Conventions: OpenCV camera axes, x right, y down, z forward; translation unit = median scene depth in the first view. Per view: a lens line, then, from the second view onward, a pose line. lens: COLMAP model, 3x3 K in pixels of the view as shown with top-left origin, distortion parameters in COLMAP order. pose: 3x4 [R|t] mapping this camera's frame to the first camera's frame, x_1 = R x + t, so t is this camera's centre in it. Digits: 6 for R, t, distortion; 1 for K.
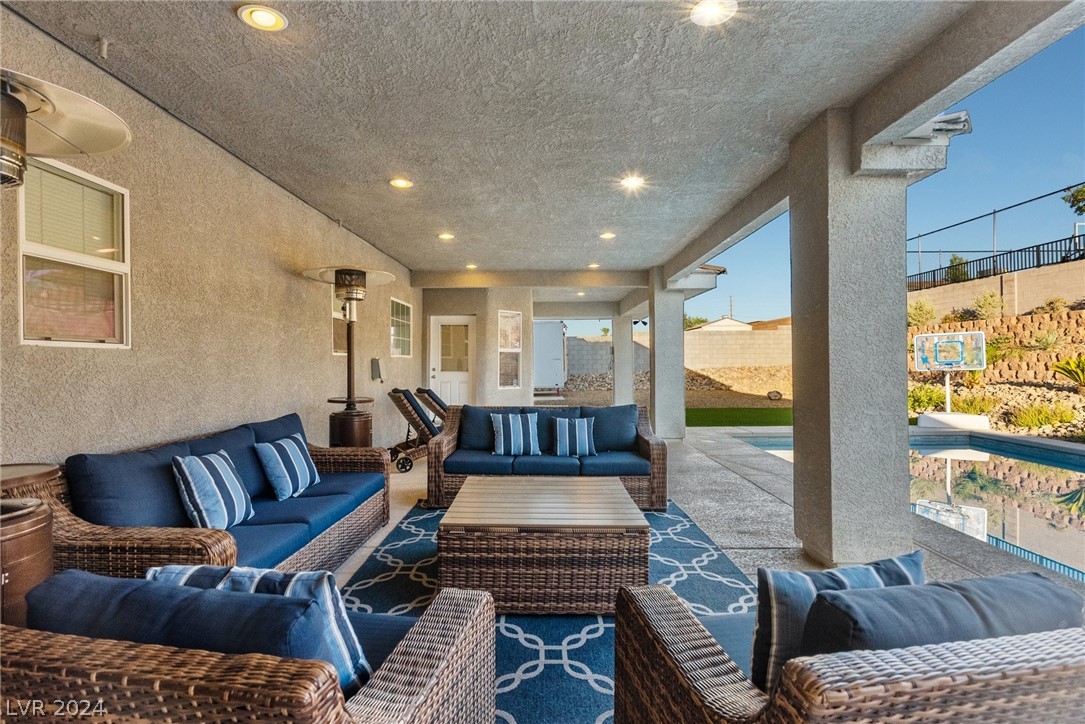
lens RADIAL K [[500.1, 0, 542.5], [0, 500.1, 362.0], [0, 0, 1]] dist [-0.002689, 0.000166]
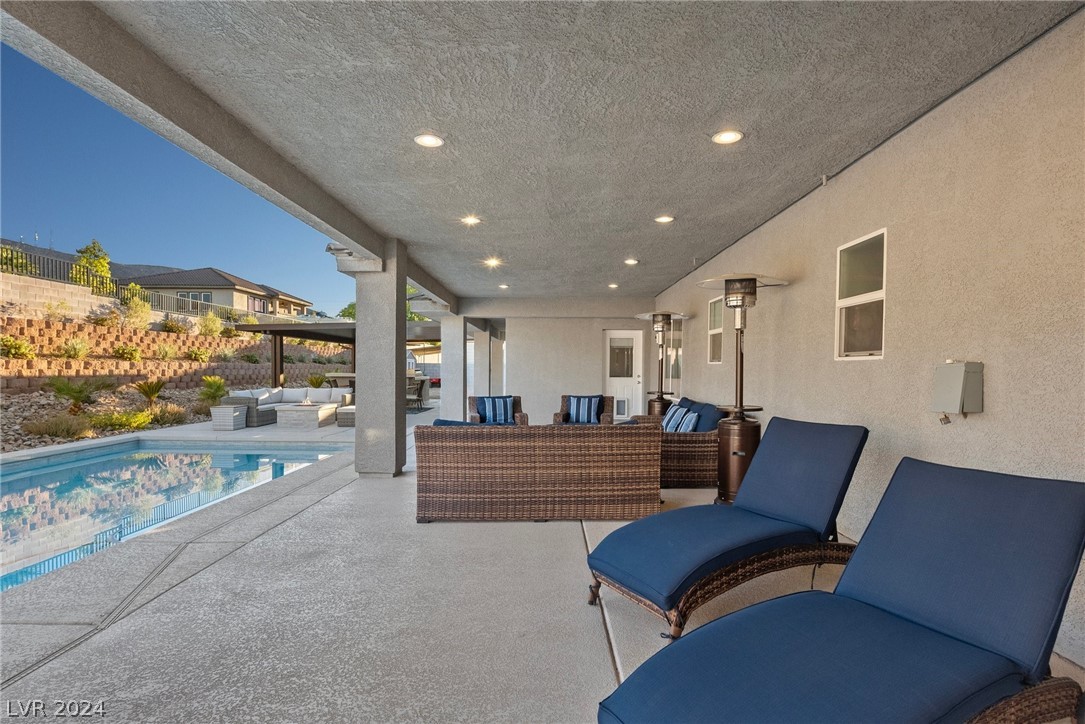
lens RADIAL K [[512.2, 0, 536.3], [0, 512.2, 380.3], [0, 0, 1]] dist [0.003184, 0.000770]
pose [[-0.999928, 0.000368, 0.011975, 0.004992], [0.000665, 0.999693, 0.024764, -0.002165], [-0.011962, 0.024770, -0.999622, 1.178634]]
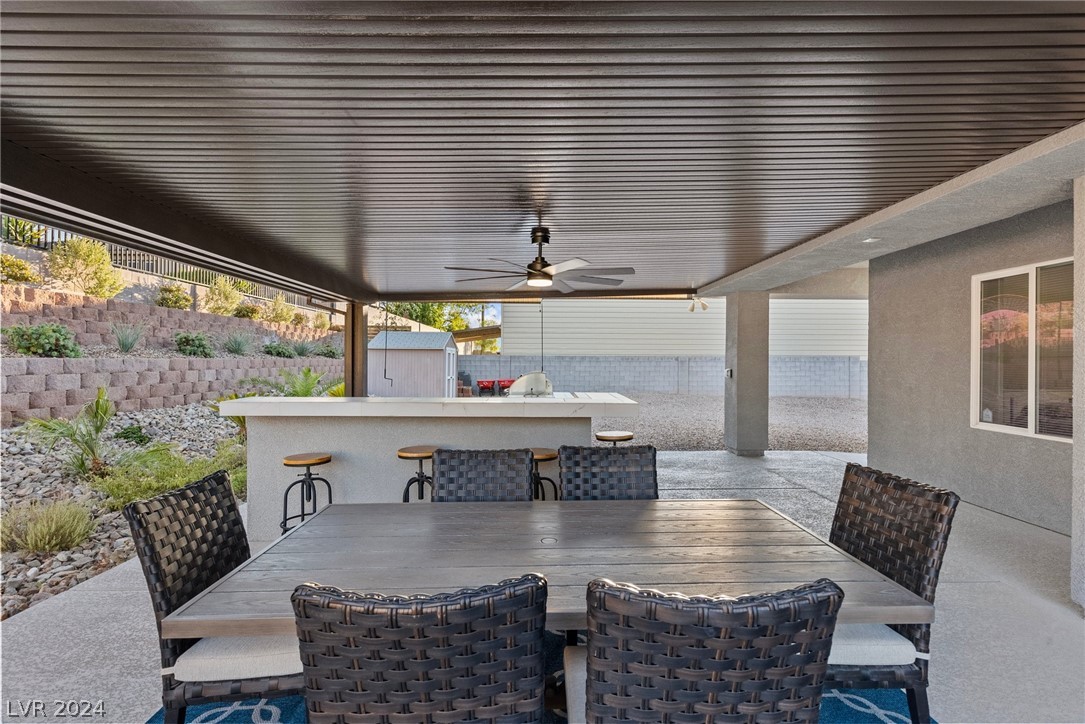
lens RADIAL K [[493.6, 0, 542.5], [0, 493.6, 362.0], [0, 0, 1]] dist [-0.002987, 0.000477]
pose [[-0.999841, 0.001473, -0.017767, 0.634131], [0.001382, 0.999986, 0.005107, -0.017879], [0.017774, 0.005082, -0.999829, -0.522661]]
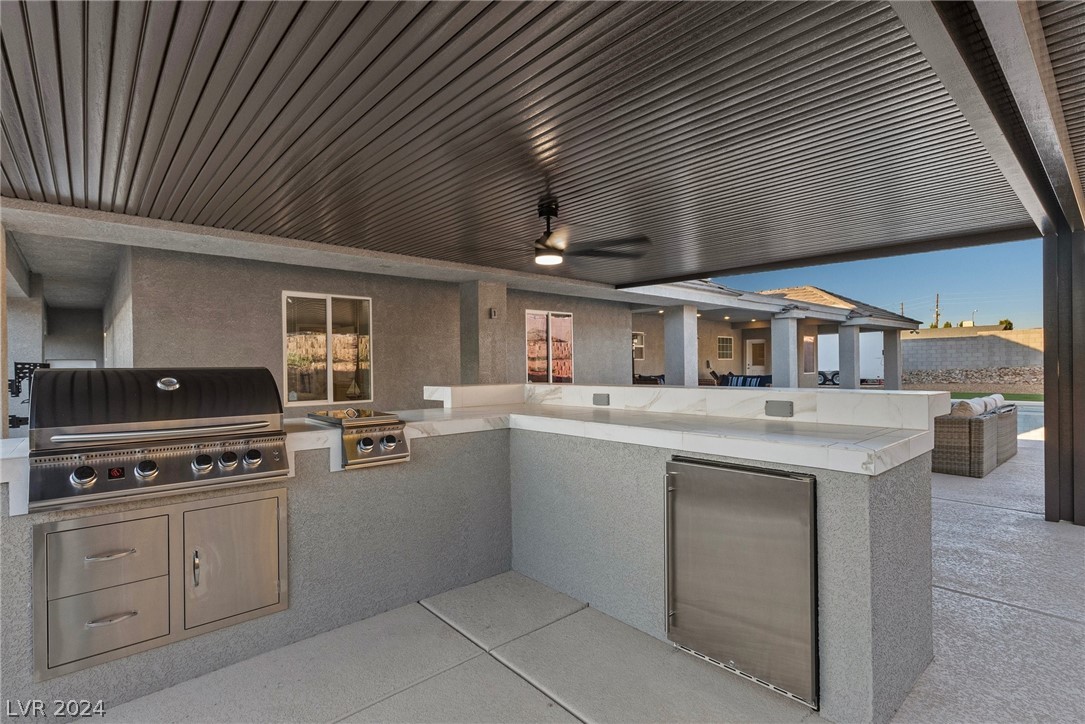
lens RADIAL K [[513.1, 0, 542.5], [0, 513.1, 362.0], [0, 0, 1]] dist [-0.000891, 0.000348]
pose [[0.669189, -0.007953, -0.743050, 0.975768], [0.009649, 0.999951, -0.002013, -0.000576], [0.743030, -0.005822, 0.669233, -1.336580]]
